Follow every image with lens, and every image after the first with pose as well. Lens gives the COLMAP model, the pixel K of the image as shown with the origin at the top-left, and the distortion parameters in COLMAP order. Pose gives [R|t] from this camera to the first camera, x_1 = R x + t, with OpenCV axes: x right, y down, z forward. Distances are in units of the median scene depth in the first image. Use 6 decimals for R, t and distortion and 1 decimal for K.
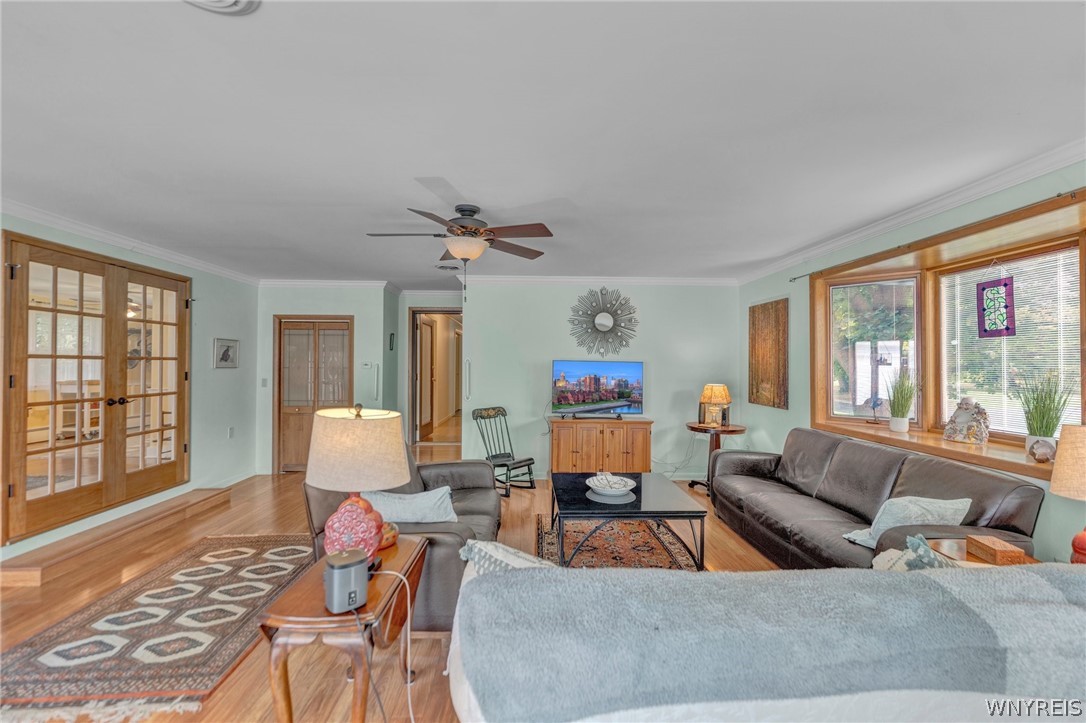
lens RADIAL K [[435.2, 0, 542.8], [0, 435.2, 362.1], [0, 0, 1]] dist [0.003502, -0.000552]
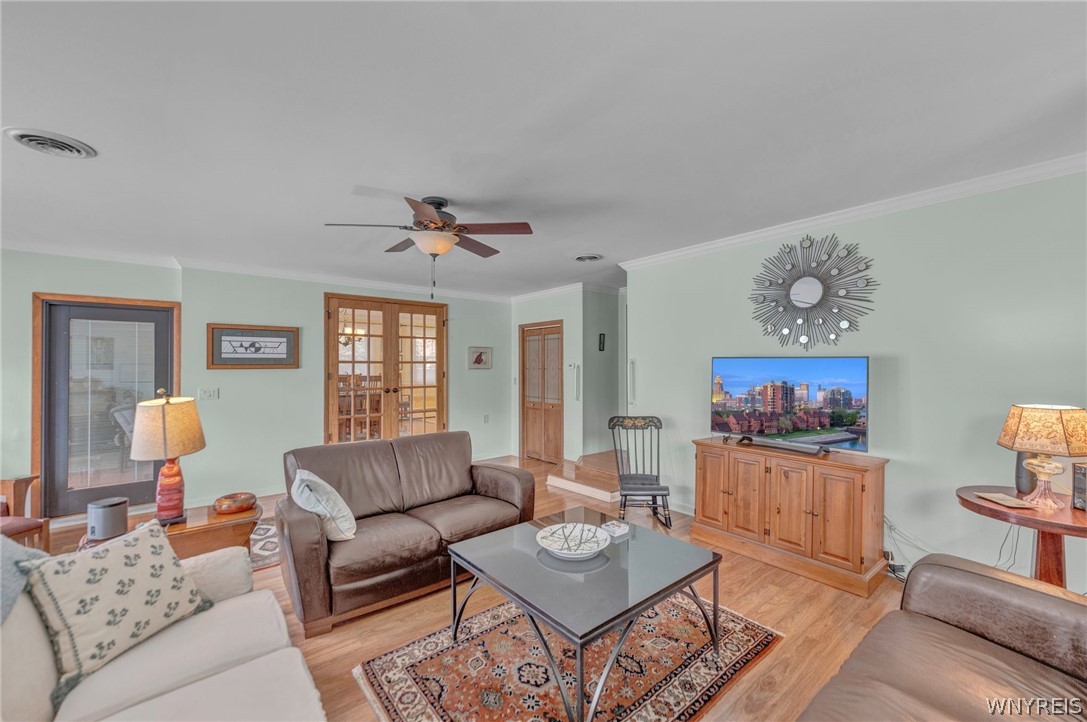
lens RADIAL K [[432.9, 0, 541.0], [0, 432.9, 365.7], [0, 0, 1]] dist [0.003774, -0.000074]
pose [[0.597026, -0.004301, -0.802210, 0.410646], [0.008485, 0.999964, 0.000954, 0.004131], [0.802177, -0.007376, 0.597041, 0.355622]]
